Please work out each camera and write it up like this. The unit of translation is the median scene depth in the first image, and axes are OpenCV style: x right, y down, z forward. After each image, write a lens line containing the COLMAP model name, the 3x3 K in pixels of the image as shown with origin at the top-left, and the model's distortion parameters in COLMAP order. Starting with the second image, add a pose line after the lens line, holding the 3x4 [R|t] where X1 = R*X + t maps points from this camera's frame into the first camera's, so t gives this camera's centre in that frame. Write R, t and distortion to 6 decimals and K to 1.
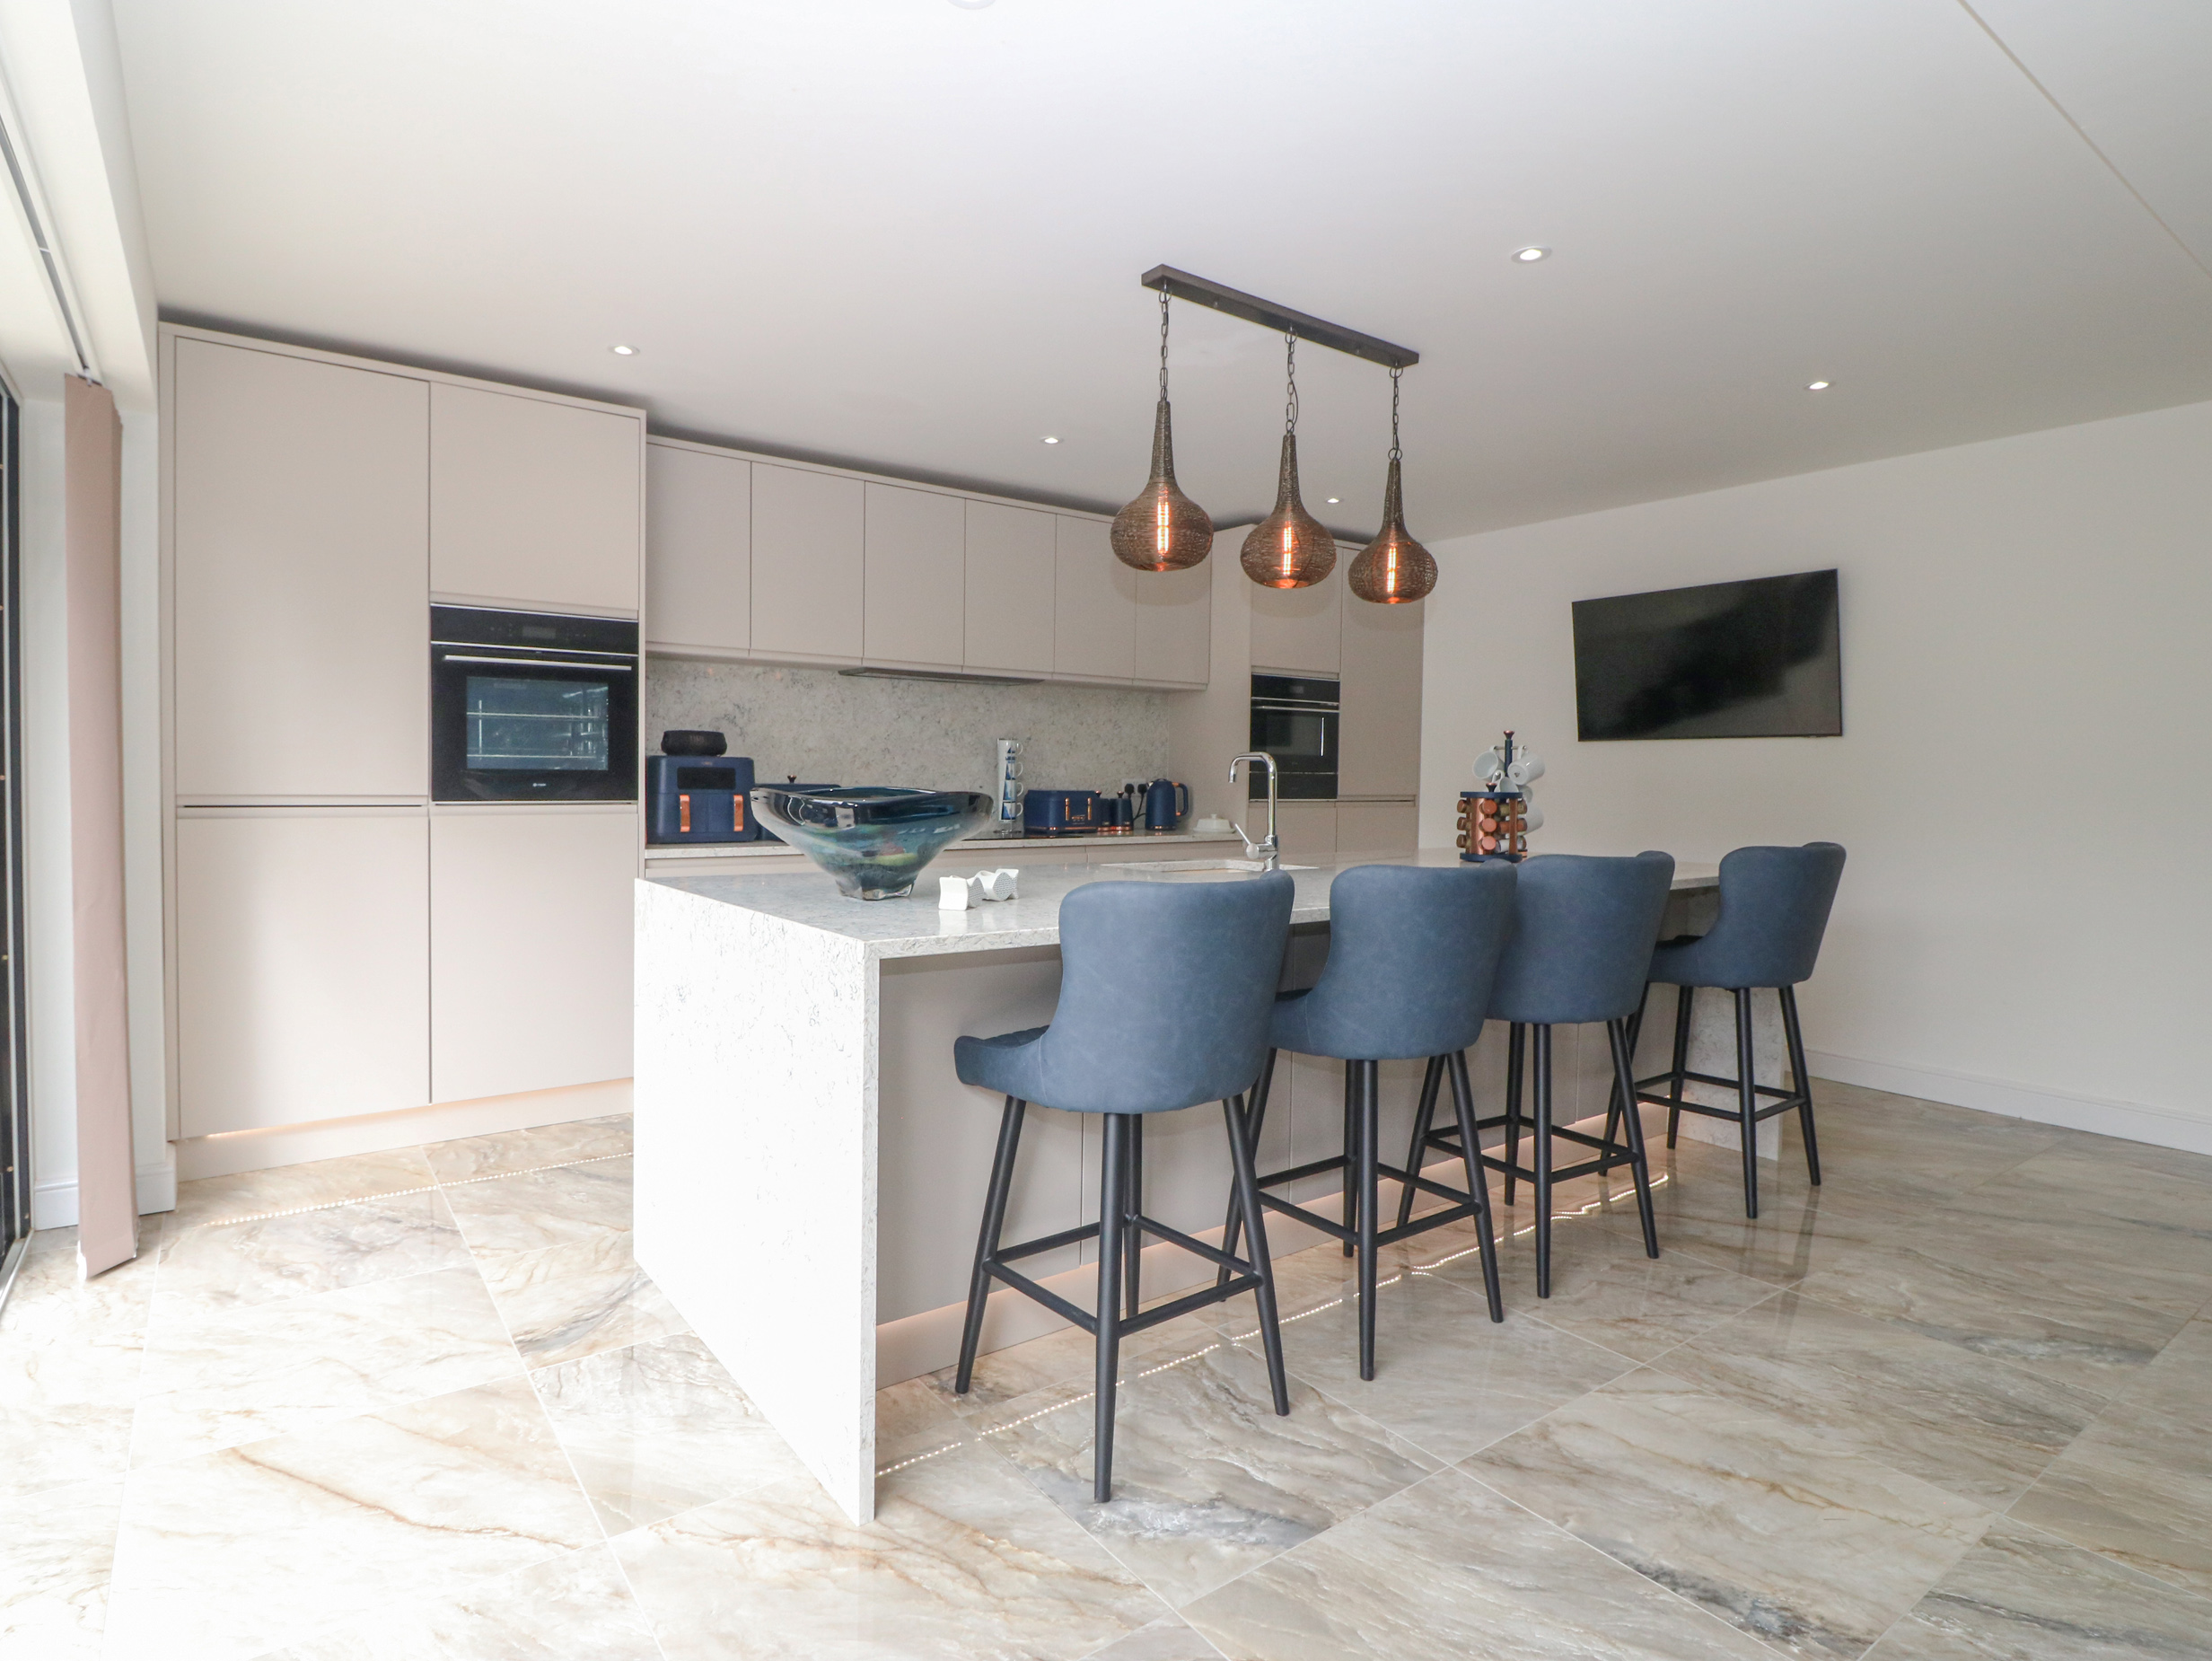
lens RADIAL K [[1175.1, 0, 1106.2], [0, 1175.1, 809.9], [0, 0, 1]] dist [-0.003540, -0.010832]
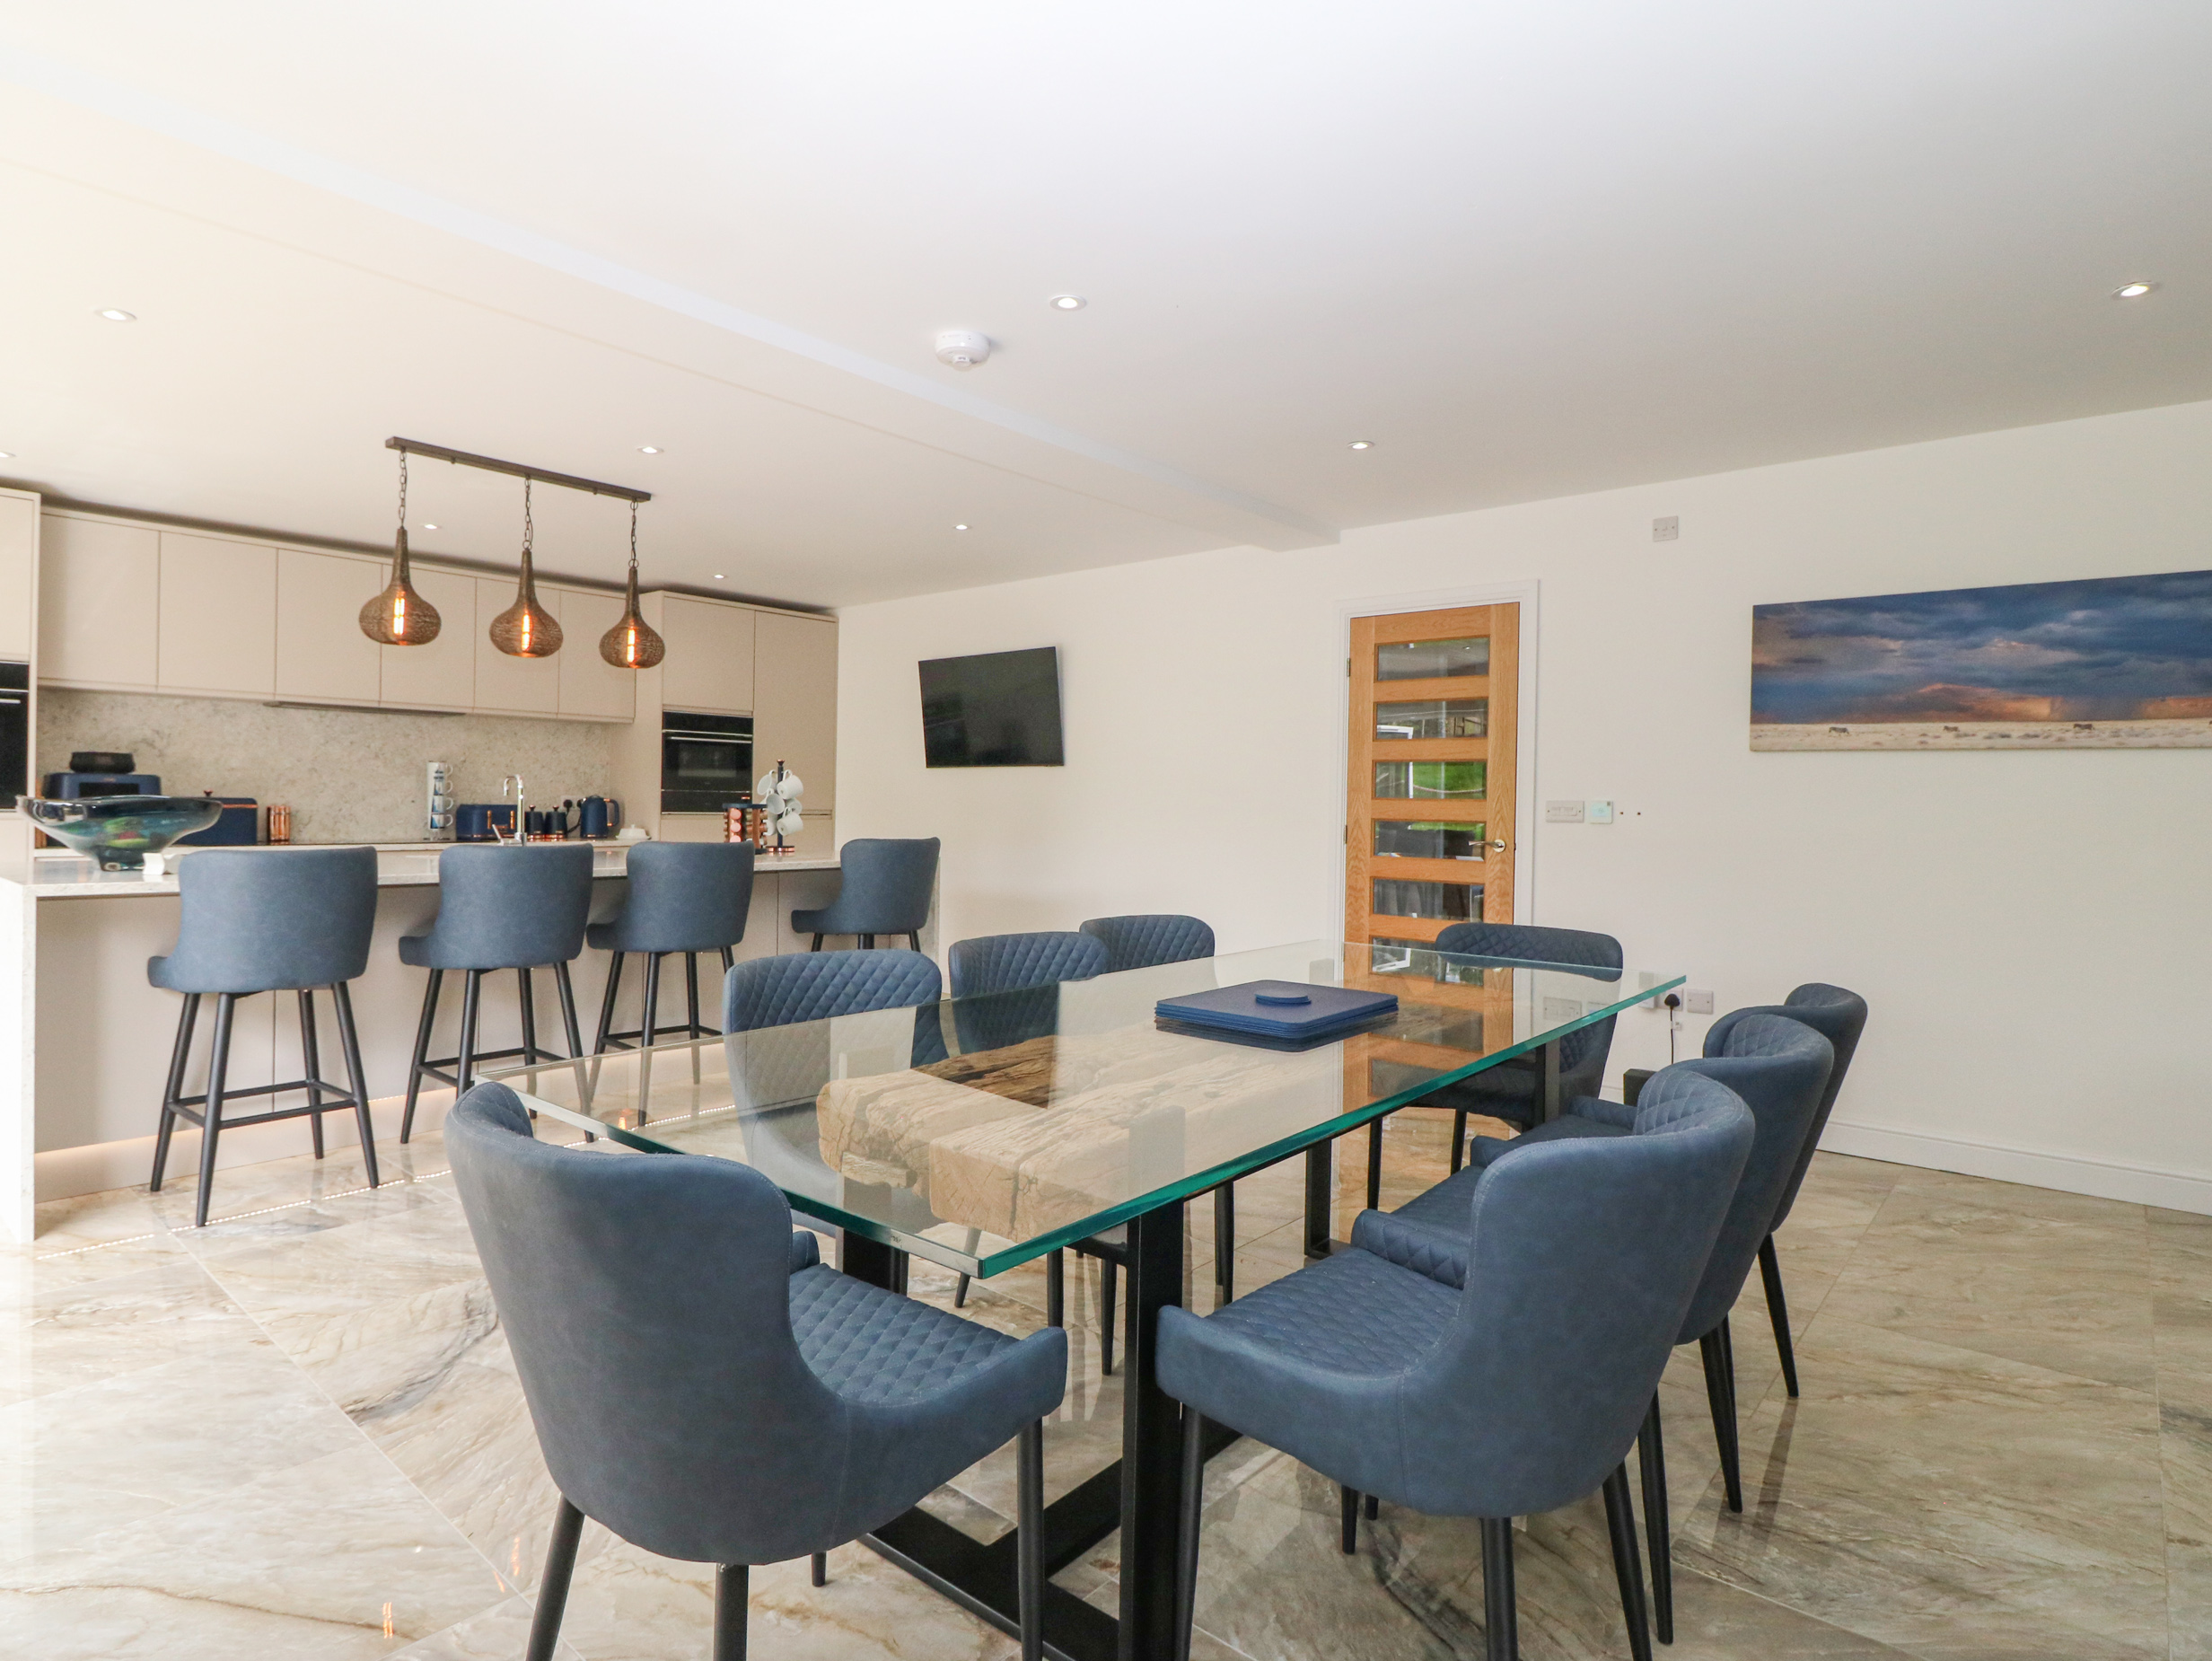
lens RADIAL K [[1175.1, 0, 1096.1], [0, 1175.1, 812.4], [0, 0, 1]] dist [-0.003540, -0.010832]
pose [[0.974176, 0.001190, 0.225789, 0.333600], [0.002770, 0.999848, -0.017220, 0.015532], [-0.225775, 0.017400, 0.974024, -0.348244]]
